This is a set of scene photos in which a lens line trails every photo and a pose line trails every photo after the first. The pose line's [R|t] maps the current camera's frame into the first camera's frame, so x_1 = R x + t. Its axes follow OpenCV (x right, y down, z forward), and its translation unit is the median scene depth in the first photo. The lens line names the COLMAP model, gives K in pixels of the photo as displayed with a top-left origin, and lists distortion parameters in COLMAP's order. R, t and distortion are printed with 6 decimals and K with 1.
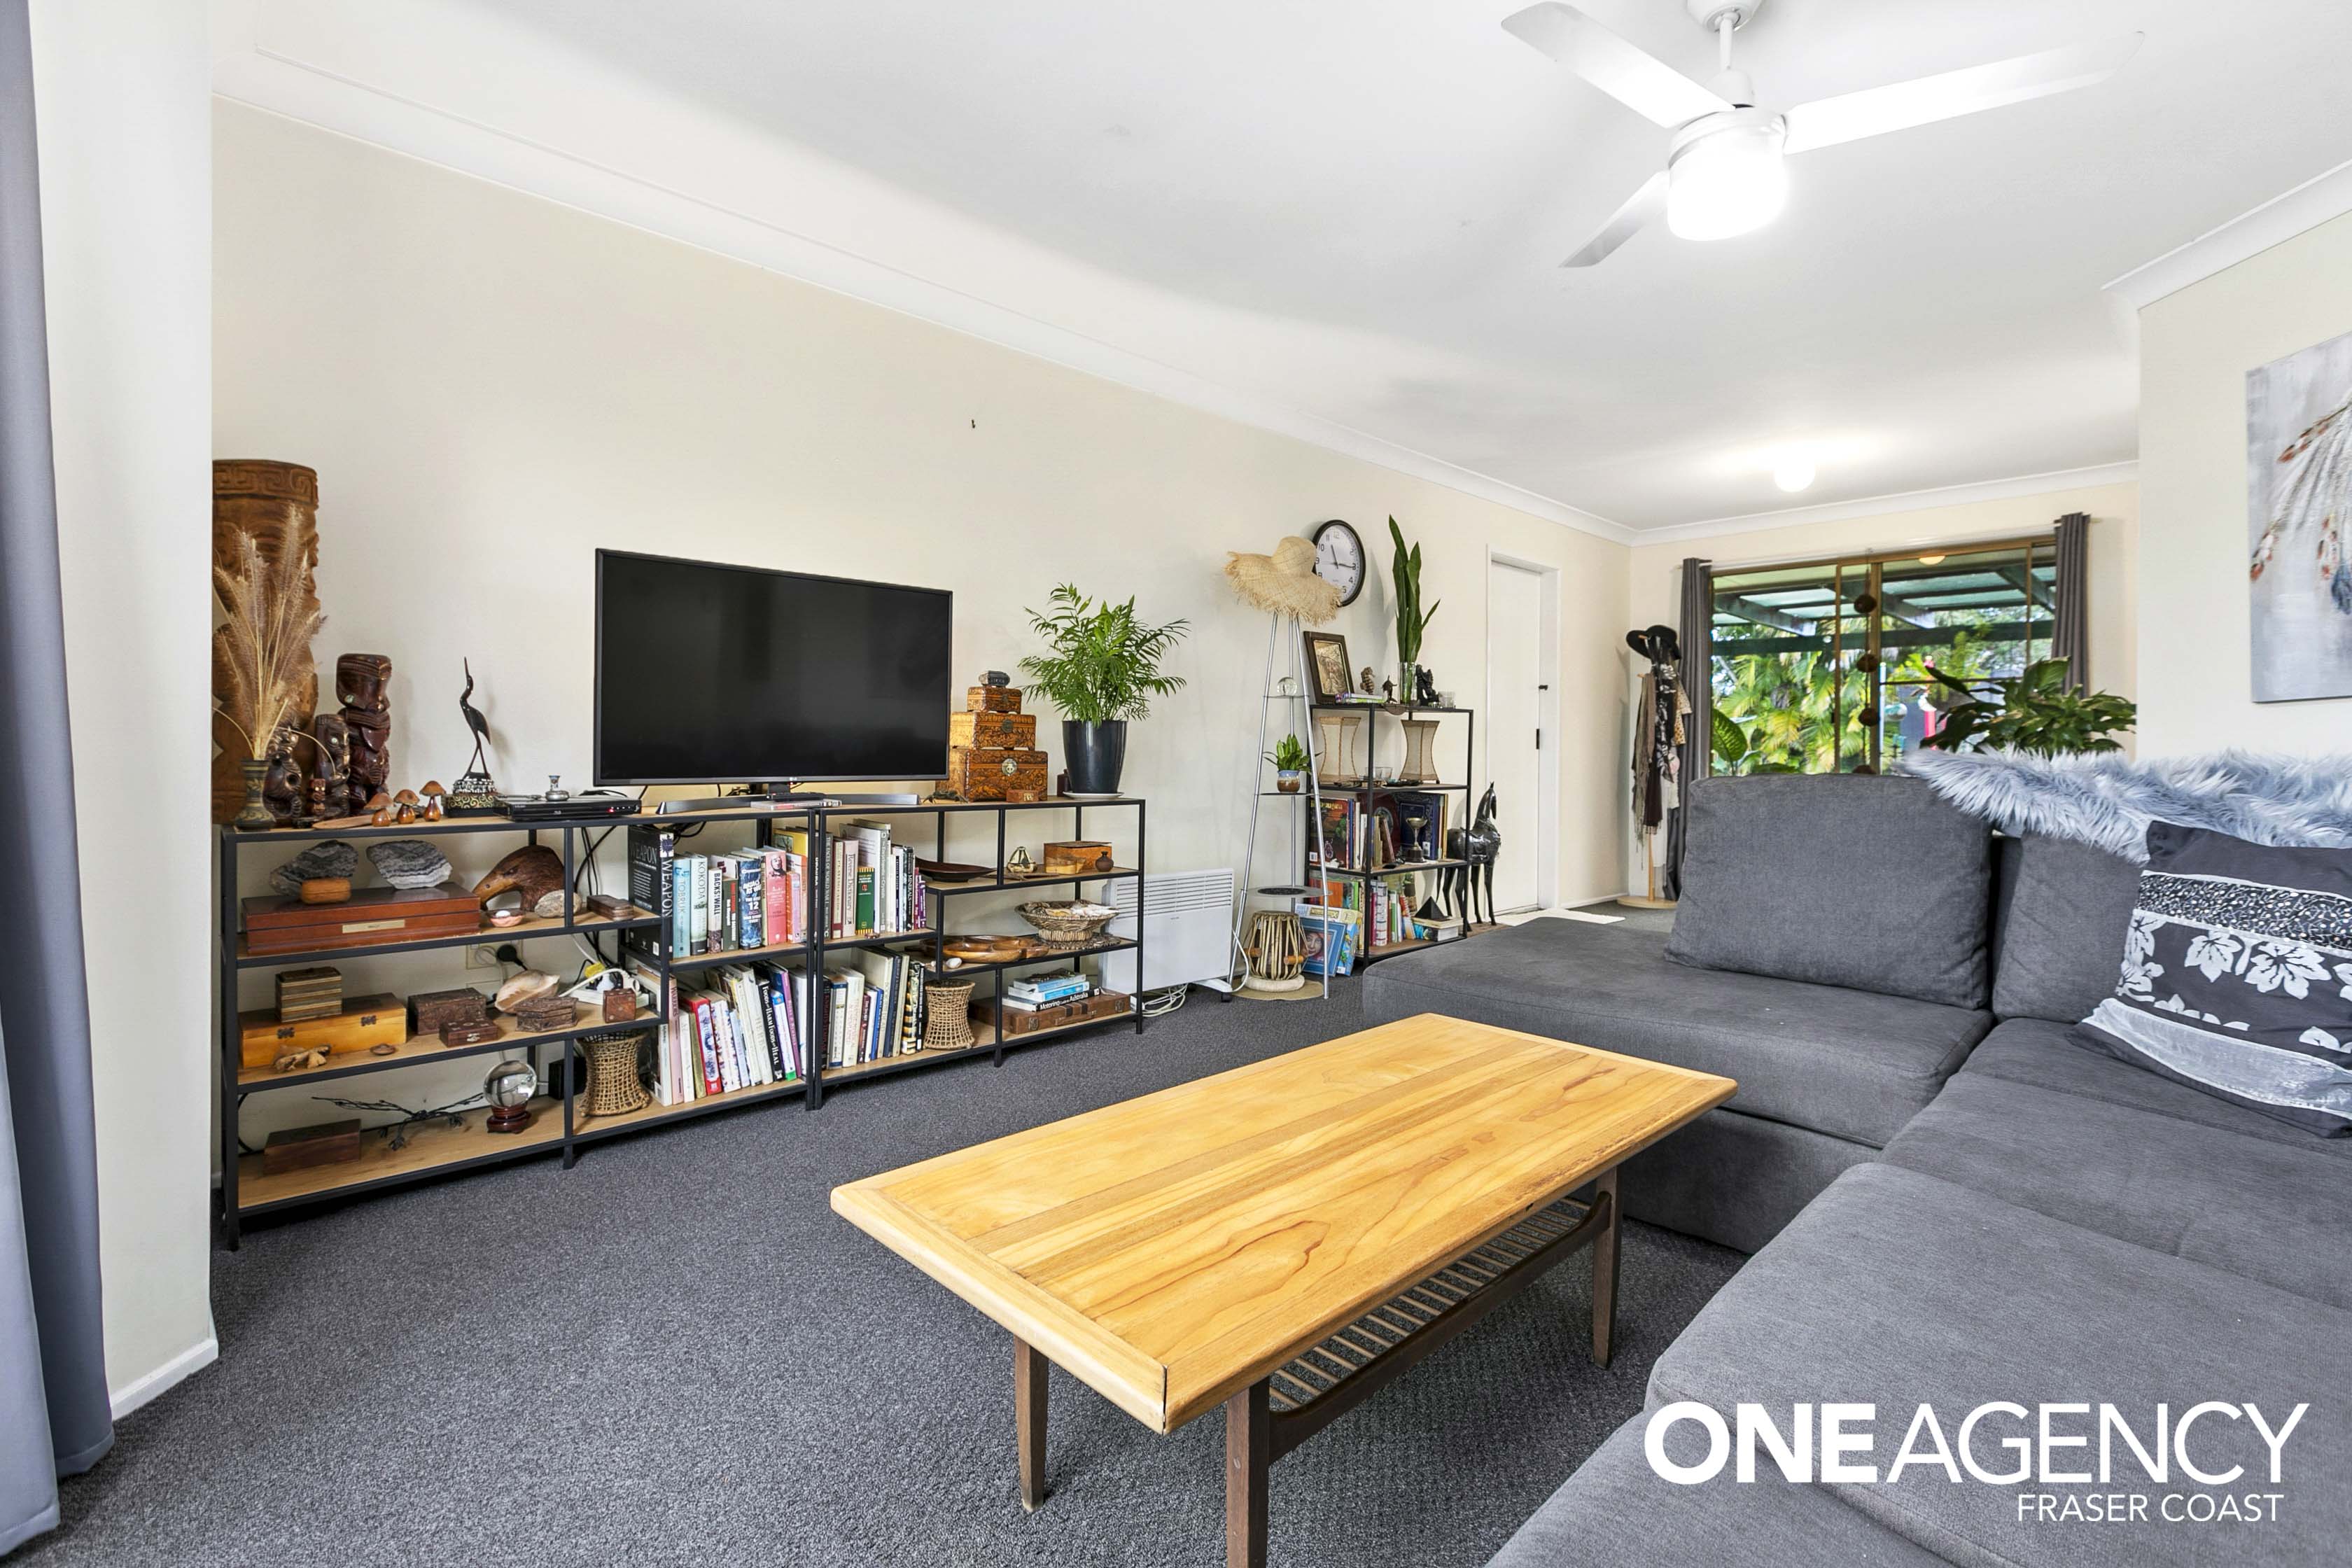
lens RADIAL K [[1058.5, 0, 1176.0], [0, 1058.5, 784.0], [0, 0, 1]] dist [-0.000789, -0.000208]
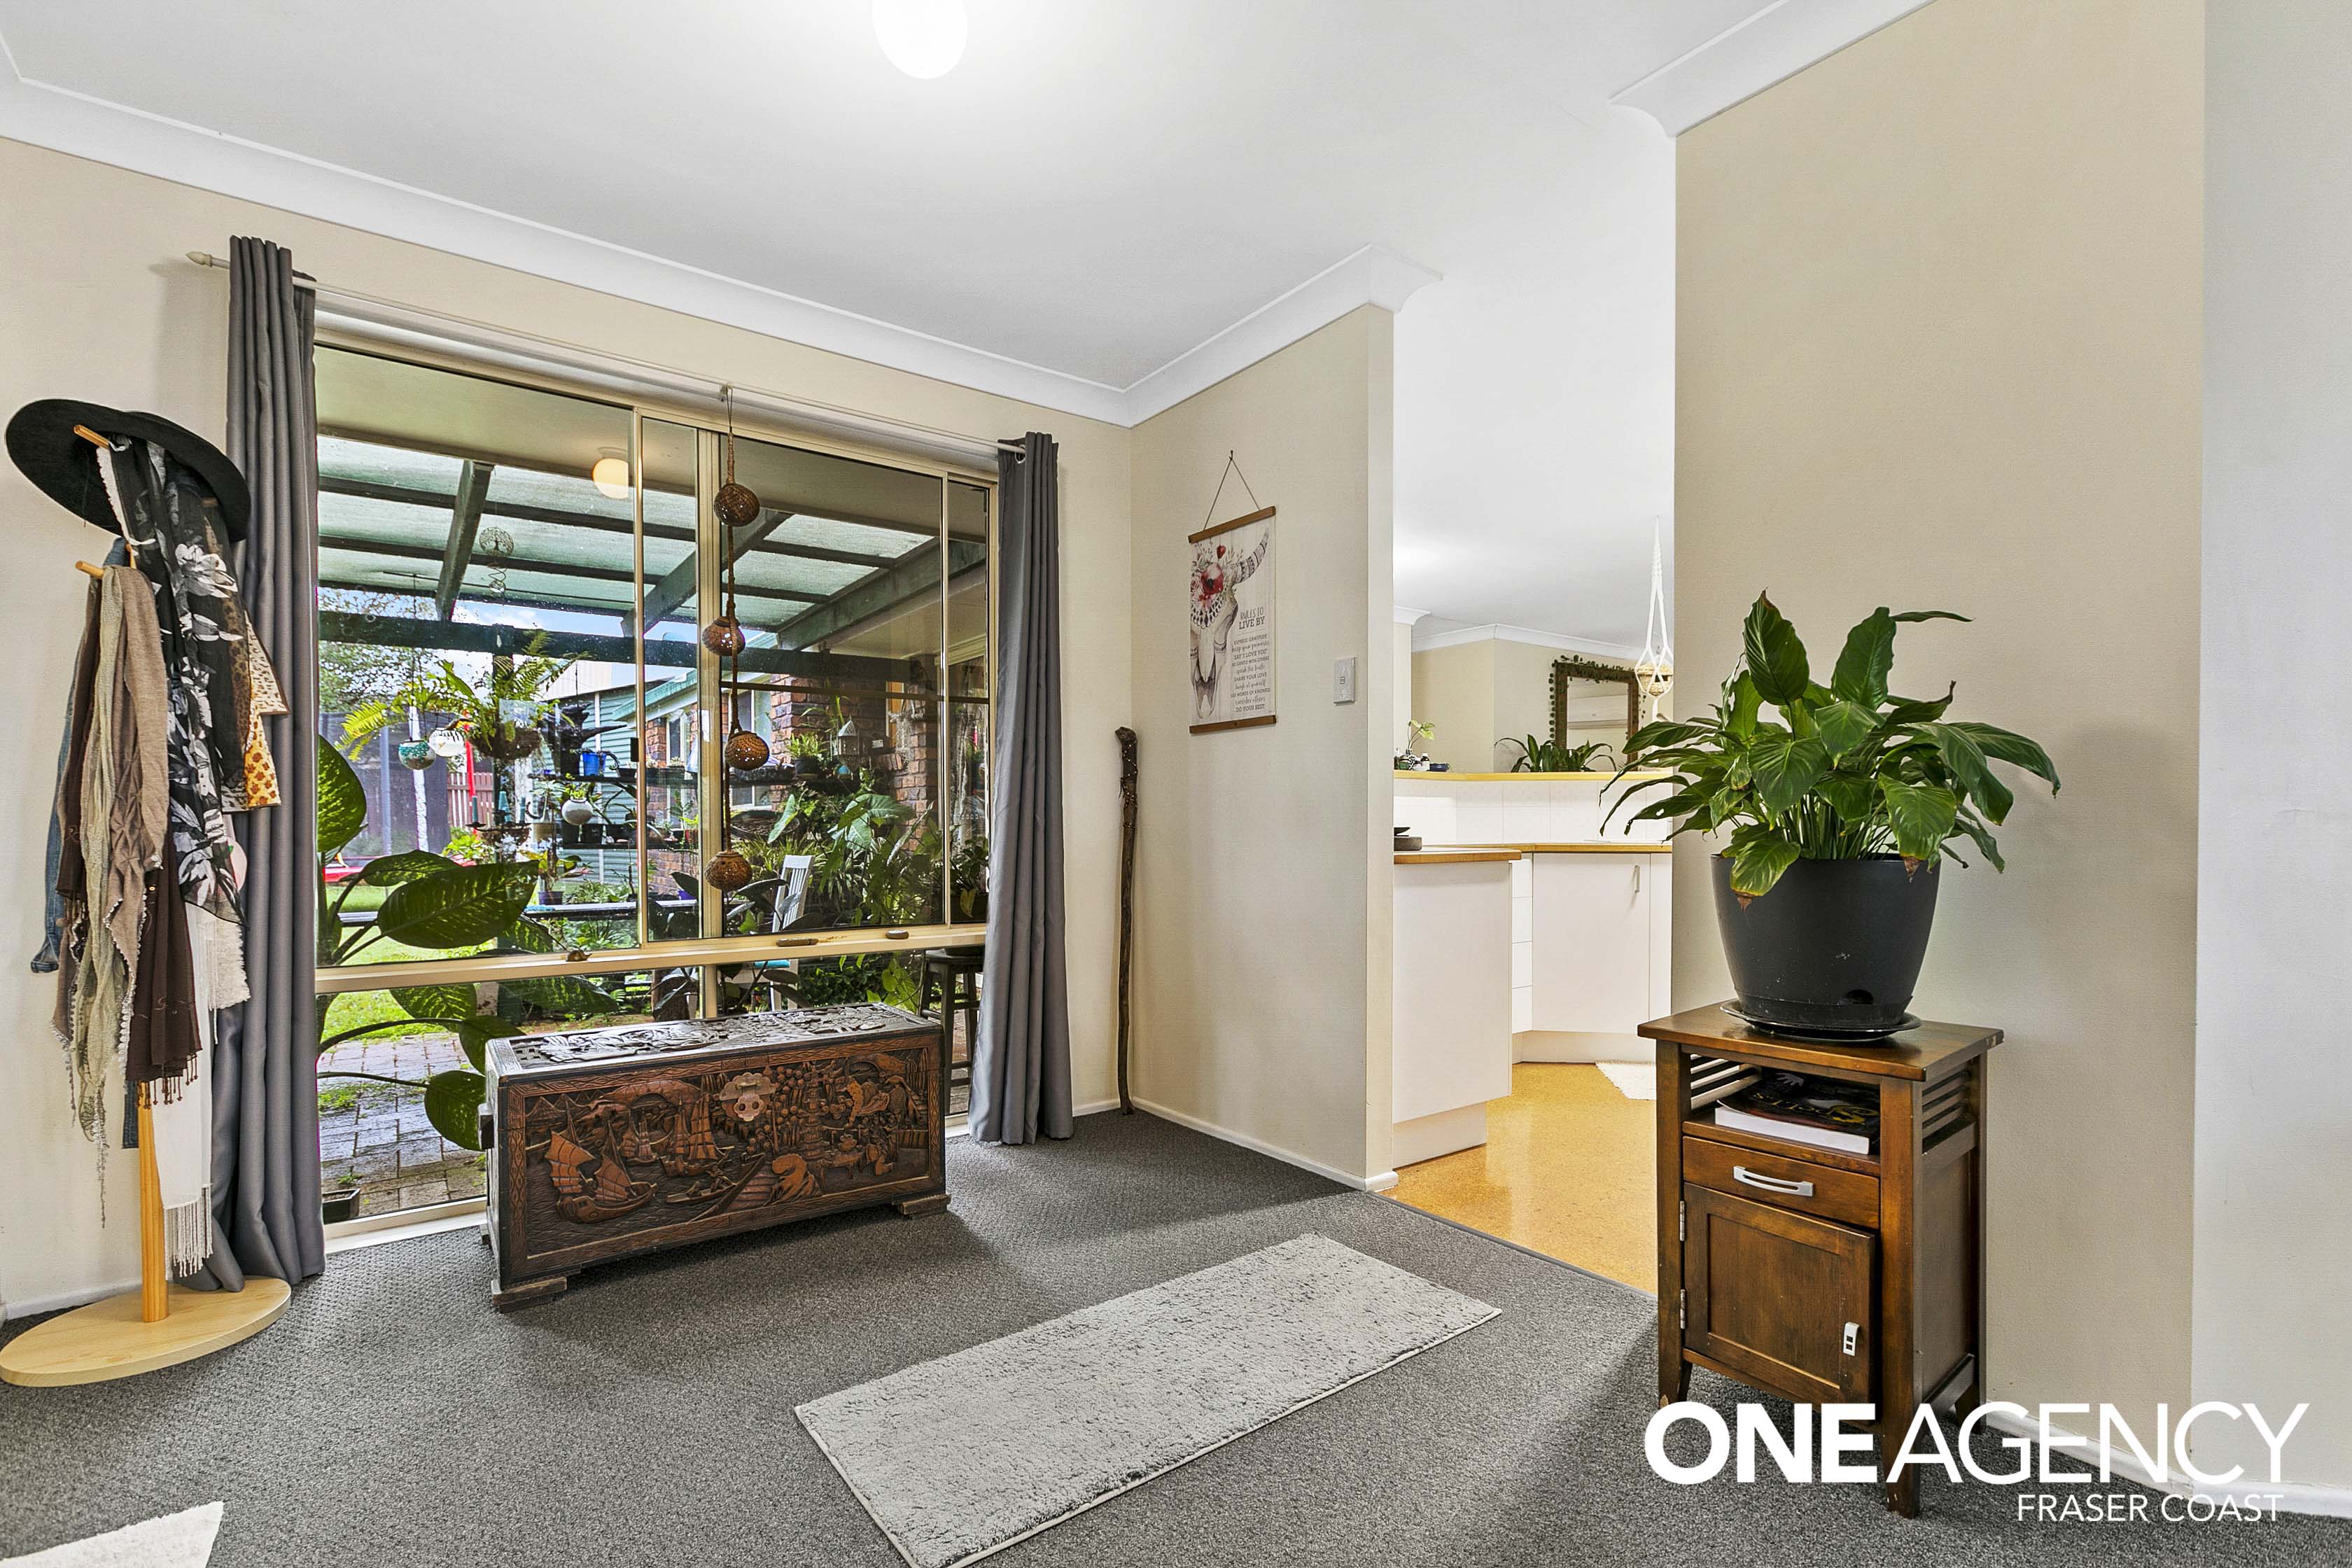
lens RADIAL K [[1058.5, 0, 1176.0], [0, 1058.5, 784.0], [0, 0, 1]] dist [-0.000789, -0.000208]
pose [[0.115579, -0.012337, 0.993222, 0.188213], [0.010037, 0.999886, 0.011252, -0.044365], [-0.993248, 0.008668, 0.115690, 0.681221]]
